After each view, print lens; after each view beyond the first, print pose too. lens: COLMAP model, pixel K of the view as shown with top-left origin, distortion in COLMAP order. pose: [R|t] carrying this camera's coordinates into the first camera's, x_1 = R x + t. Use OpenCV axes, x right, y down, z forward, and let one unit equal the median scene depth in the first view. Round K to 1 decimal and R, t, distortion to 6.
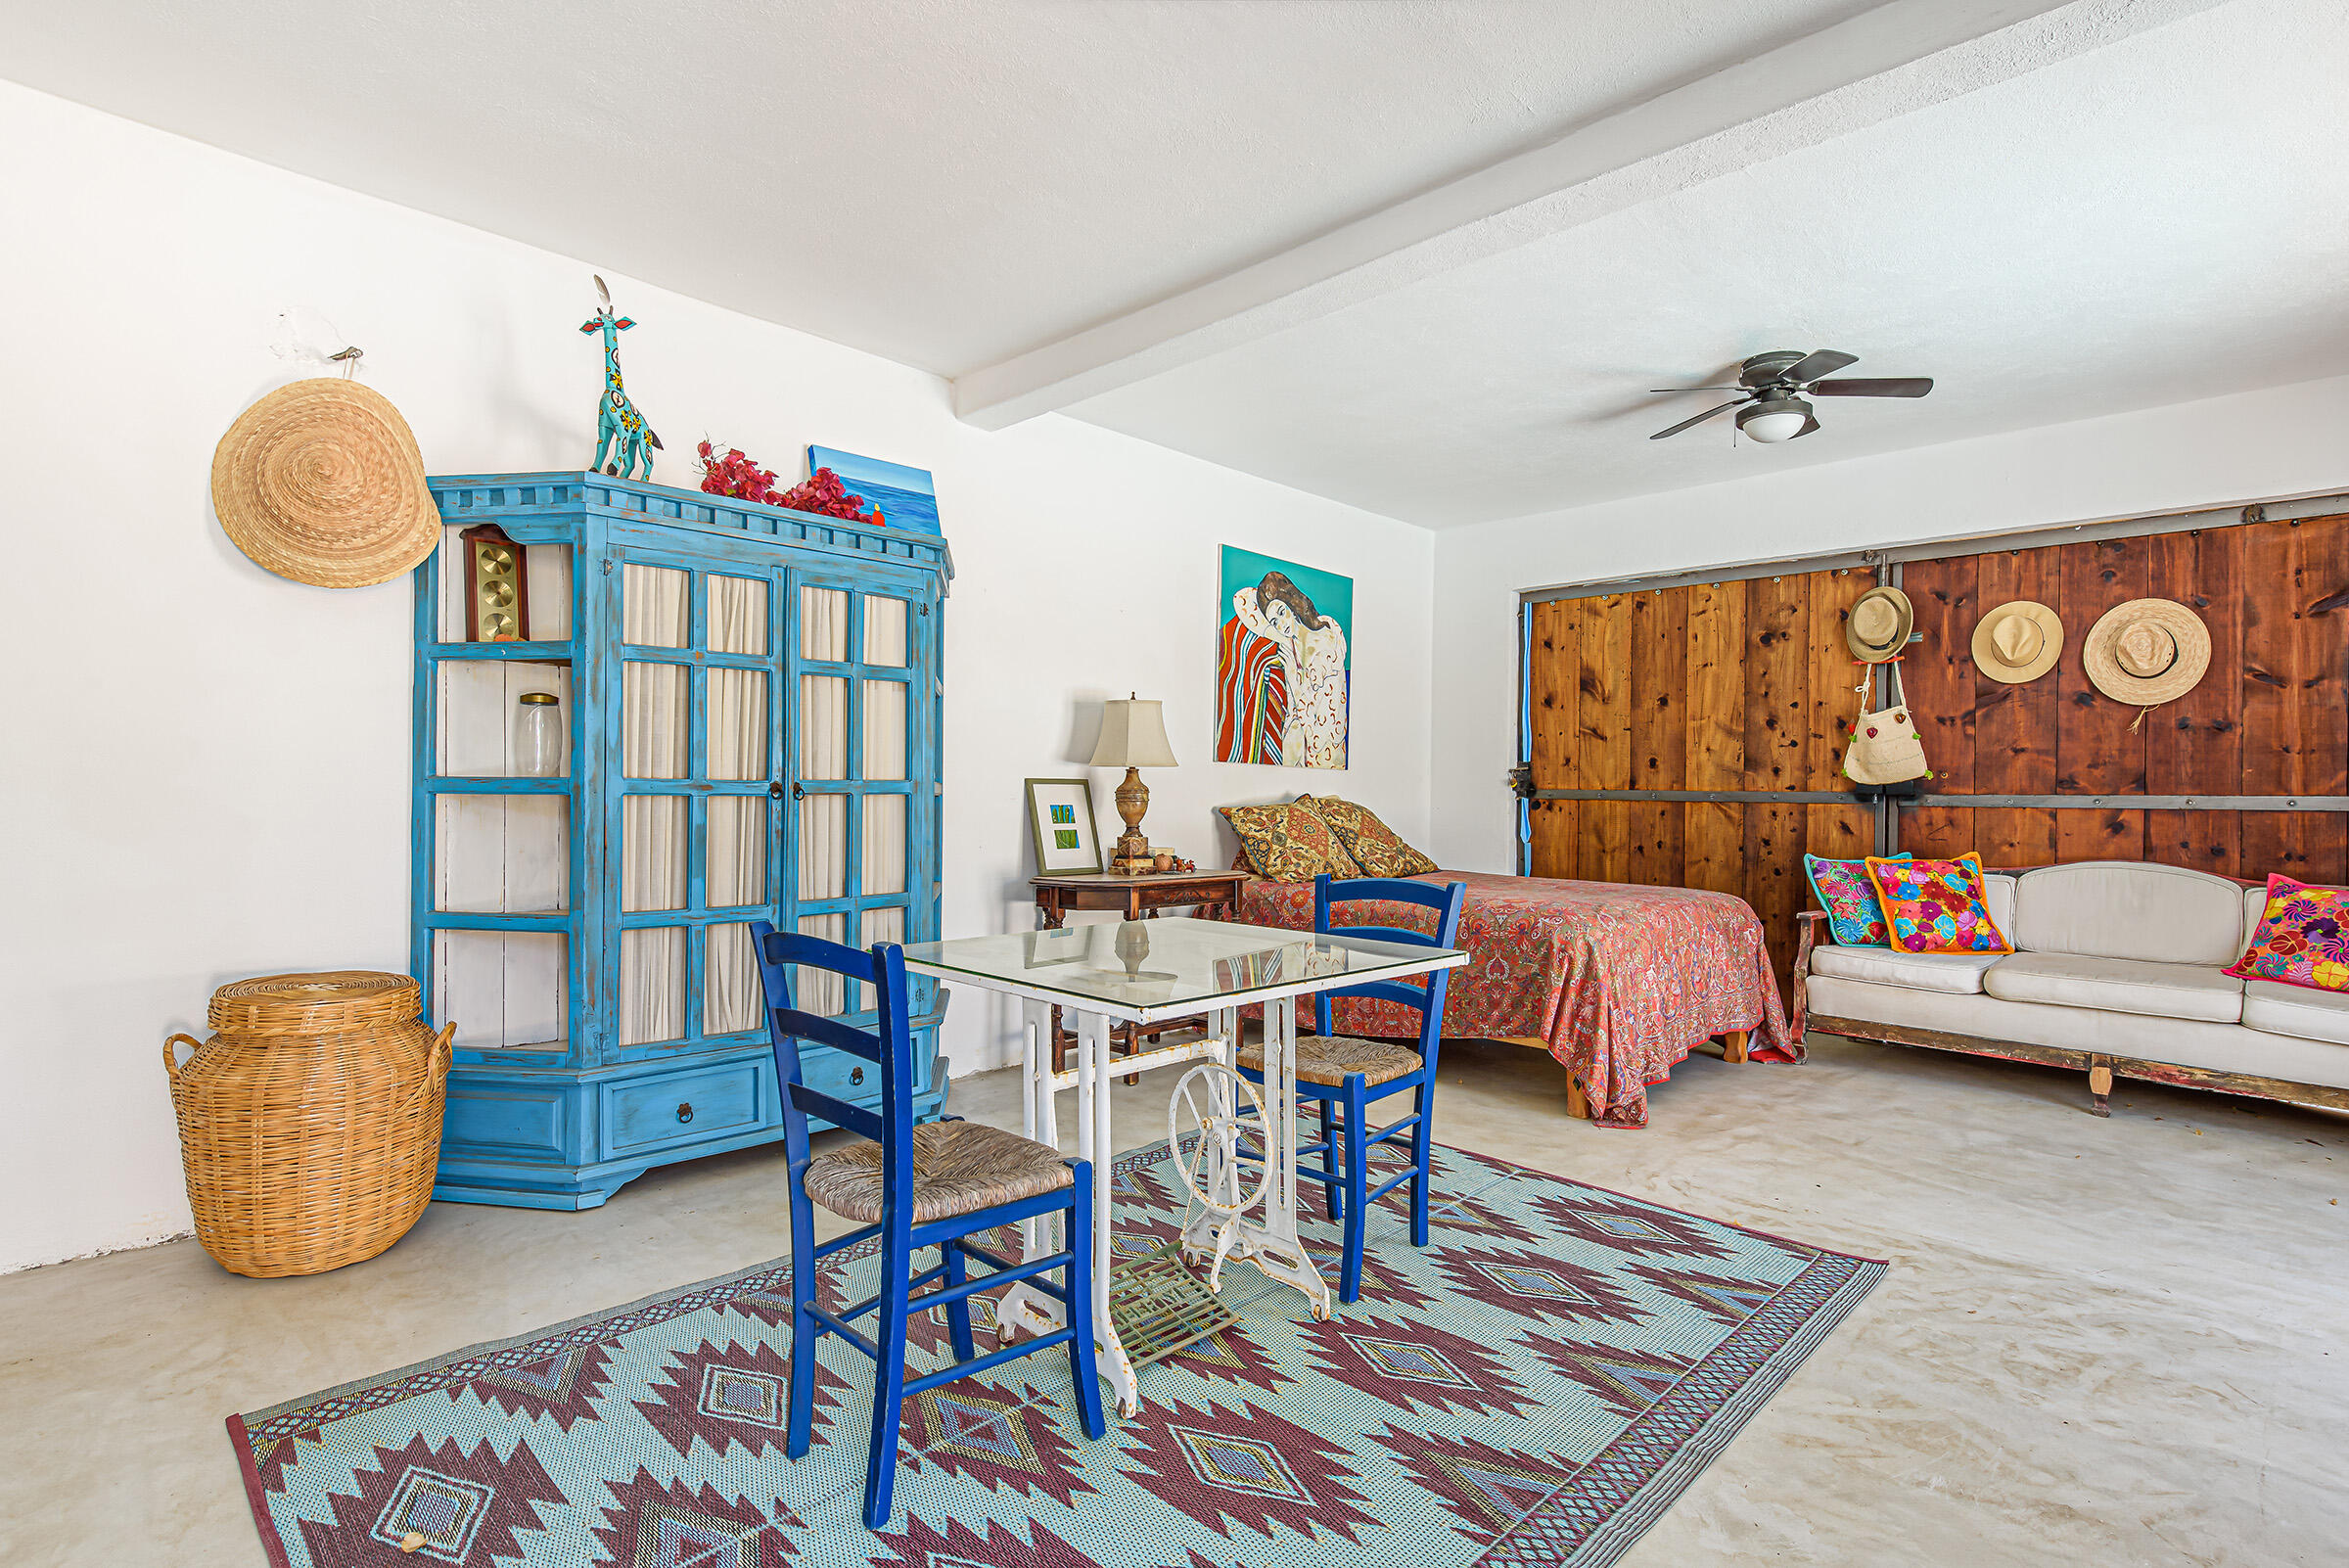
lens RADIAL K [[1185.8, 0, 1178.6], [0, 1185.8, 784.7], [0, 0, 1]] dist [0.007062, 0.000566]
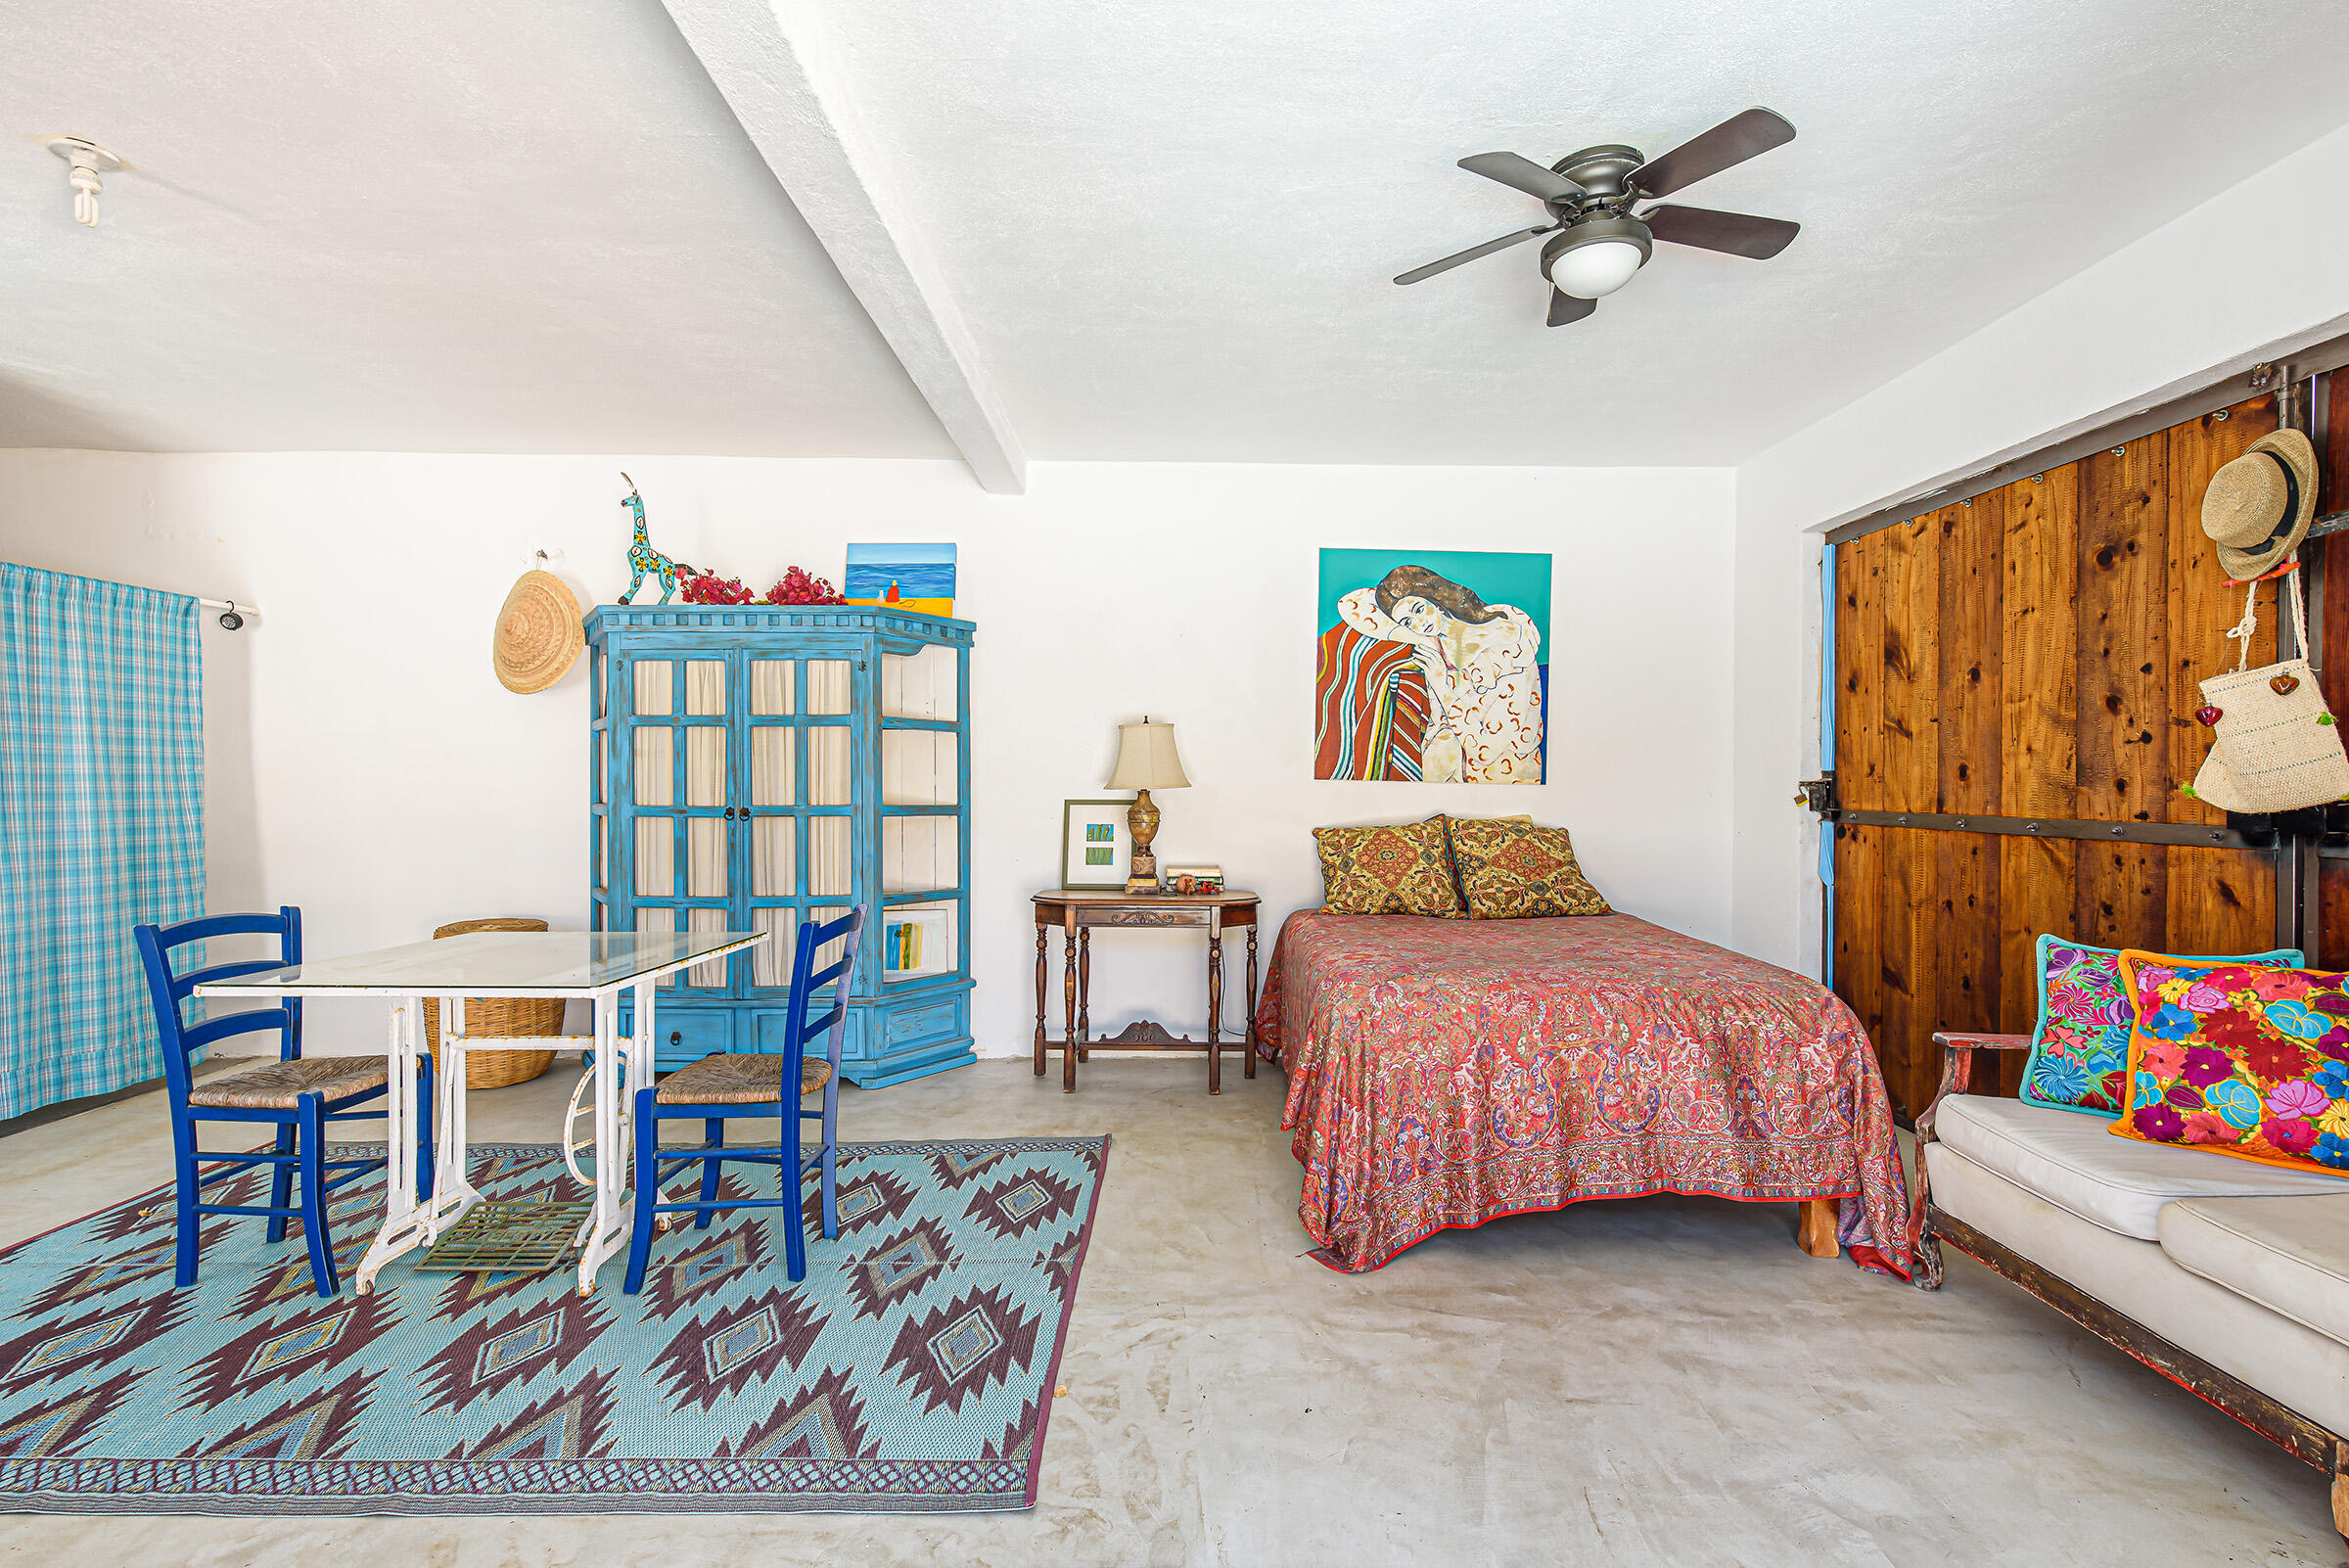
lens RADIAL K [[1094.9, 0, 1178.0], [0, 1094.9, 788.5], [0, 0, 1]] dist [0.000895, -0.003279]
pose [[0.693375, -0.003189, -0.720569, 0.570819], [0.006467, 0.999977, 0.001798, -0.014185], [0.720547, -0.005907, 0.693380, 0.309513]]
